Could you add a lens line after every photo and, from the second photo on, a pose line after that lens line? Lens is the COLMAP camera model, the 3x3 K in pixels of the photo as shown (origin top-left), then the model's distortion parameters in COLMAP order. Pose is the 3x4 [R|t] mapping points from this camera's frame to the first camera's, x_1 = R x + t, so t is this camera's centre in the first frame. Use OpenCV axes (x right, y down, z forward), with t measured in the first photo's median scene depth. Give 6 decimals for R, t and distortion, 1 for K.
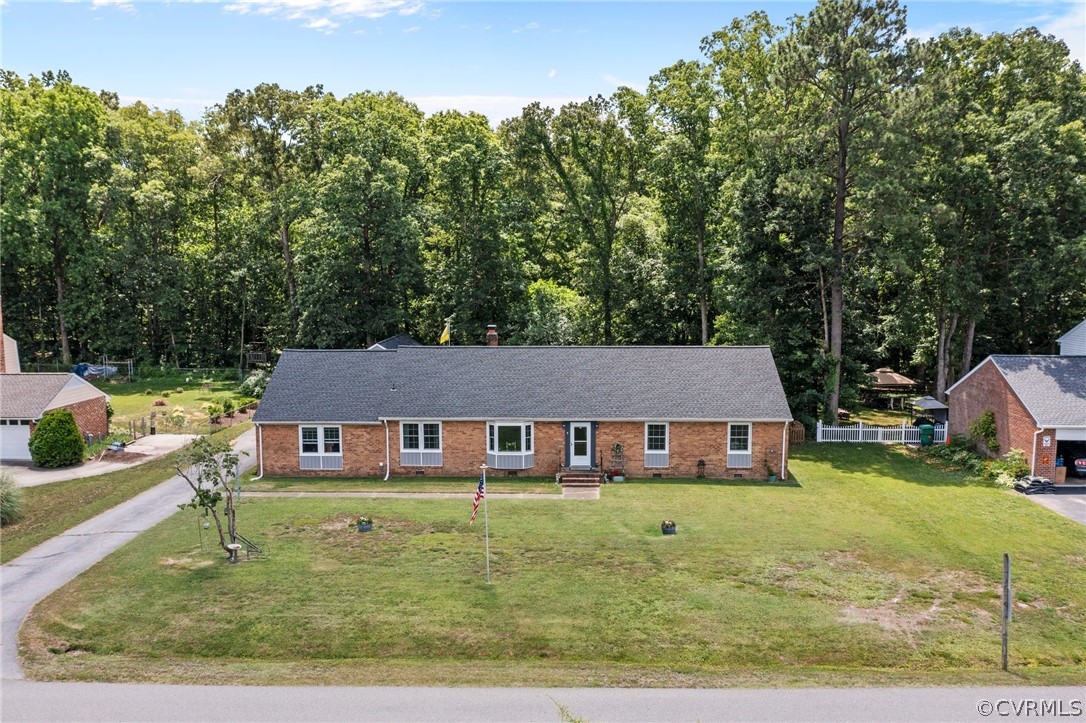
lens RADIAL K [[866.8, 0, 543.0], [0, 866.8, 361.5], [0, 0, 1]] dist [-0.009519, -0.004000]
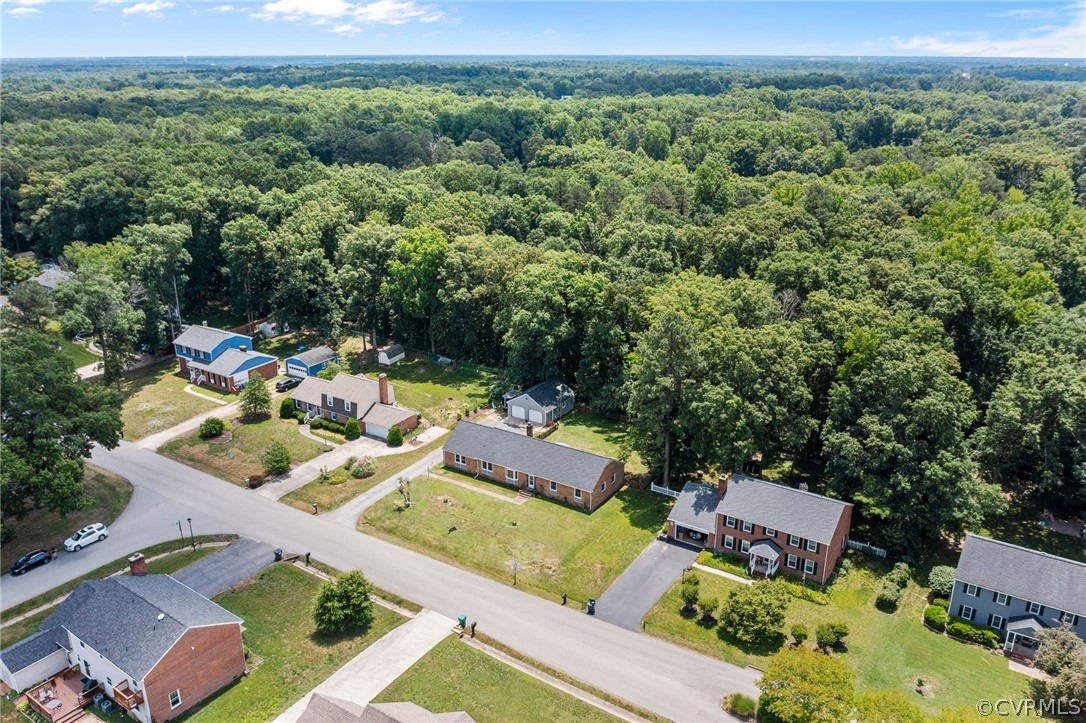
lens RADIAL K [[866.8, 0, 543.0], [0, 866.8, 361.5], [0, 0, 1]] dist [-0.009519, -0.004000]
pose [[0.855663, 0.179153, -0.485536, 1.430246], [-0.050753, 0.962699, 0.265774, -1.078796], [0.515038, -0.202771, 0.832838, -1.346505]]
